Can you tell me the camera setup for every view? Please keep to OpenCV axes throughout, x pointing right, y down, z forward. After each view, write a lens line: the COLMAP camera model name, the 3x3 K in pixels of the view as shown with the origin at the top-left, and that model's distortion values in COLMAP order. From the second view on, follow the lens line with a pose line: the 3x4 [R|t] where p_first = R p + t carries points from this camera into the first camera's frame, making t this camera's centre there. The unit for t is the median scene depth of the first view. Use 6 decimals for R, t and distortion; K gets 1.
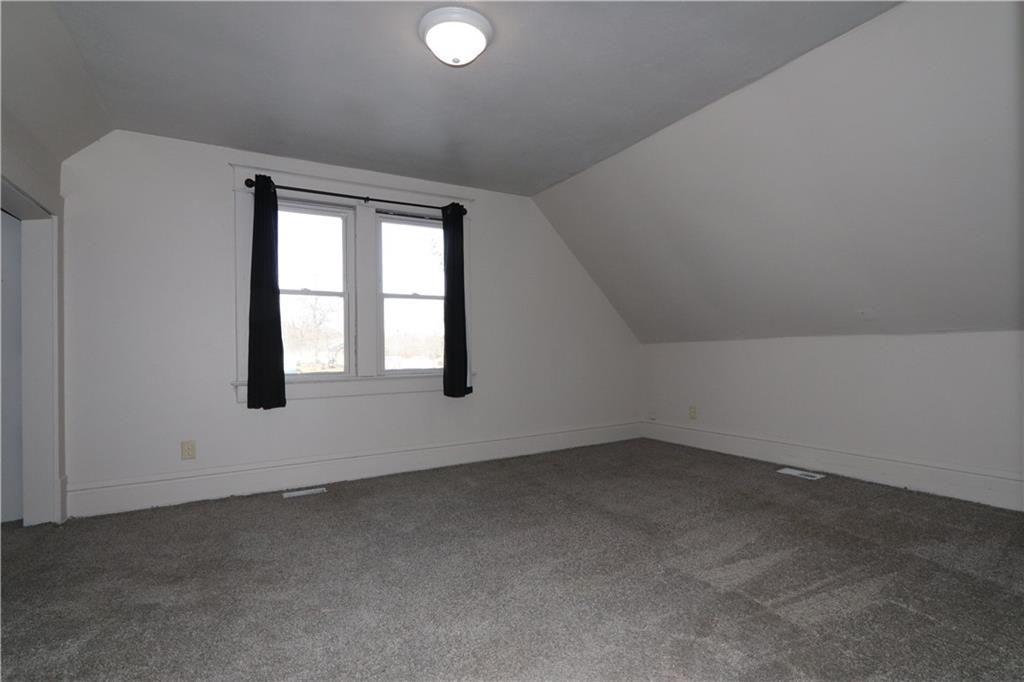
lens RADIAL K [[472.7, 0, 510.1], [0, 472.7, 344.3], [0, 0, 1]] dist [-0.022202, 0.005681]
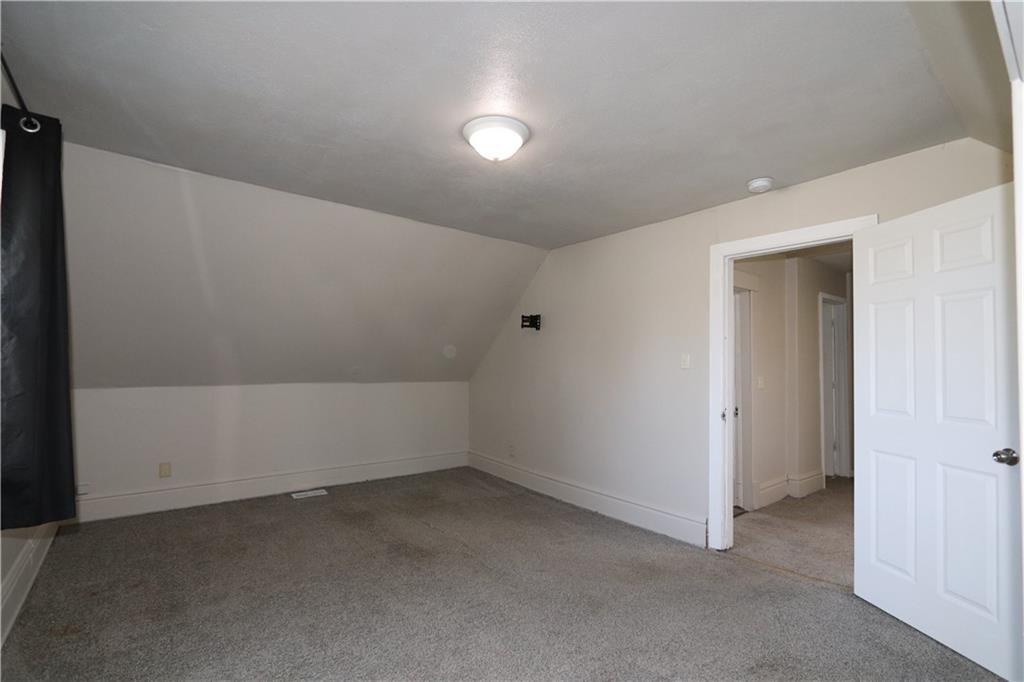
lens RADIAL K [[472.7, 0, 510.1], [0, 472.7, 344.3], [0, 0, 1]] dist [-0.022202, 0.005681]
pose [[-0.153223, 0.057466, 0.986519, -0.739340], [-0.020776, 0.997900, -0.061356, -0.058568], [-0.987973, -0.029897, -0.151707, 0.684322]]
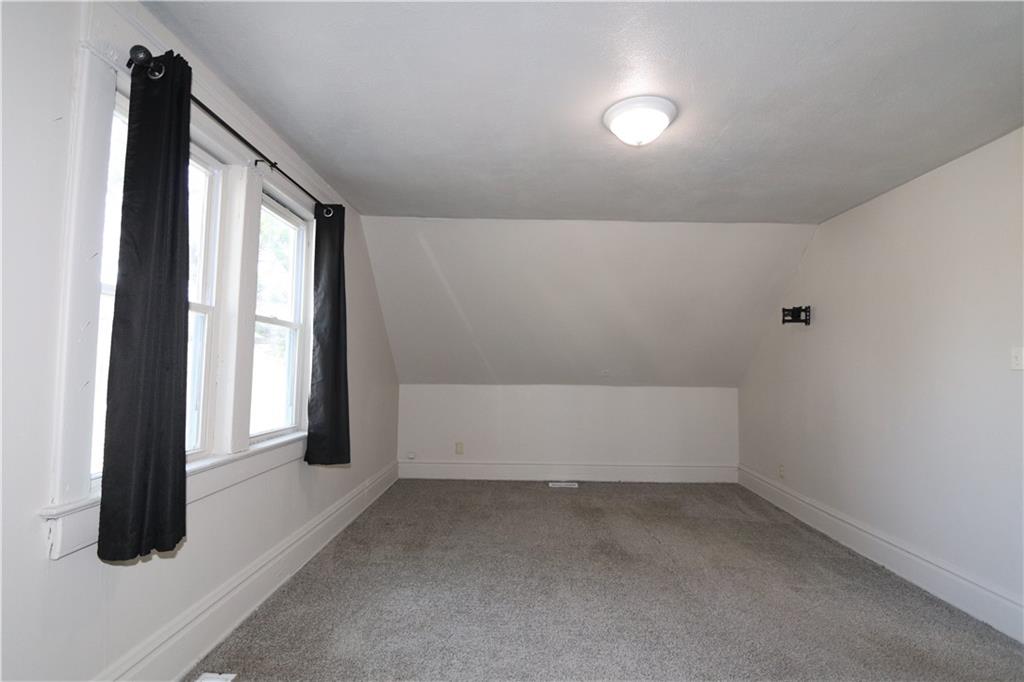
lens RADIAL K [[472.7, 0, 510.1], [0, 472.7, 344.3], [0, 0, 1]] dist [-0.022202, 0.005681]
pose [[0.509699, 0.070577, 0.857453, -0.698107], [-0.034388, 0.997504, -0.061664, -0.048114], [-0.859665, 0.001944, 0.510854, 0.428980]]
